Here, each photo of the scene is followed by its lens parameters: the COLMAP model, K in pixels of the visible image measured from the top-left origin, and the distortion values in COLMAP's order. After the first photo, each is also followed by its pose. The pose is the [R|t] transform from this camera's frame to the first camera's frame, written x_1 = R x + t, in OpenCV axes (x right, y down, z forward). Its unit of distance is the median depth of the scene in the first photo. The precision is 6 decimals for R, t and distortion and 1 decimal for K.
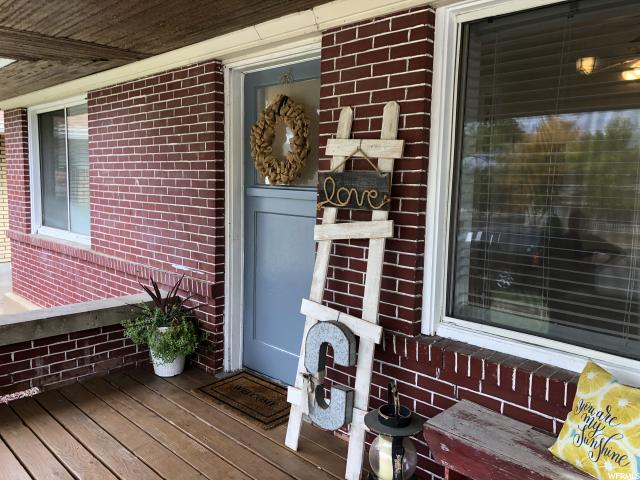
lens RADIAL K [[520.9, 0, 320.0], [0, 520.9, 240.0], [0, 0, 1]] dist [0.070377, -0.087502]
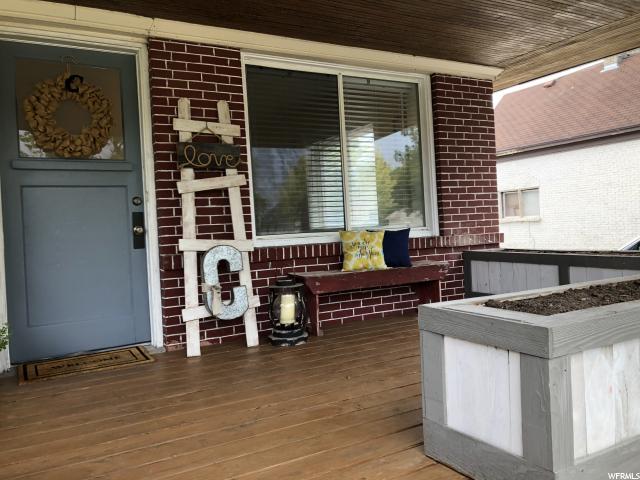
lens RADIAL K [[520.9, 0, 320.0], [0, 520.9, 240.0], [0, 0, 1]] dist [0.070377, -0.087502]
pose [[0.277830, -0.054567, 0.959079, -1.255246], [0.171274, 0.985202, 0.006438, 0.178669], [-0.945239, 0.162477, 0.283064, 0.335664]]
